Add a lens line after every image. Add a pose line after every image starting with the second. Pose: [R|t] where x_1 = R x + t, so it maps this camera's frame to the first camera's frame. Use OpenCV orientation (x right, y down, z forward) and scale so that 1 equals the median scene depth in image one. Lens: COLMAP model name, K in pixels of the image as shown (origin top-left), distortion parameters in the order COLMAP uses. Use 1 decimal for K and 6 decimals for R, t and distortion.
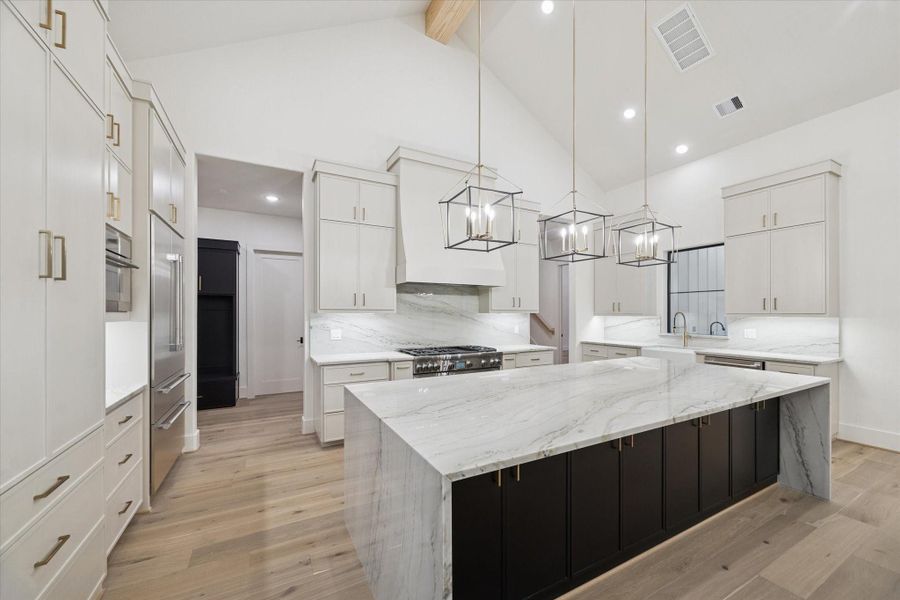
lens RADIAL K [[366.0, 0, 453.6], [0, 366.0, 315.6], [0, 0, 1]] dist [0.001459, 0.000278]
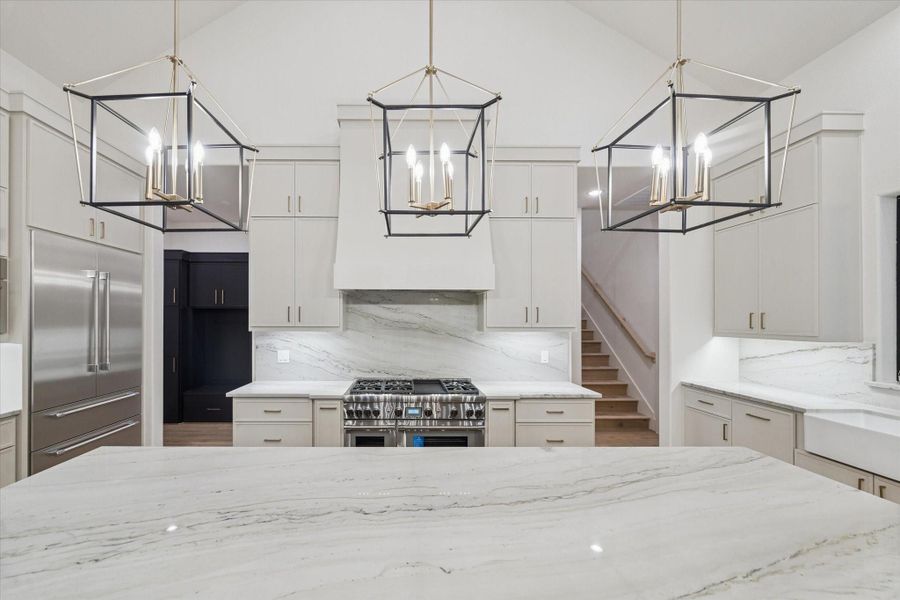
lens RADIAL K [[366.0, 0, 453.6], [0, 366.0, 315.6], [0, 0, 1]] dist [0.001459, 0.000278]
pose [[0.885166, -0.001746, -0.465273, 0.353112], [-0.002040, 0.999969, -0.007634, -0.030349], [0.465272, 0.007706, 0.885134, 0.403954]]
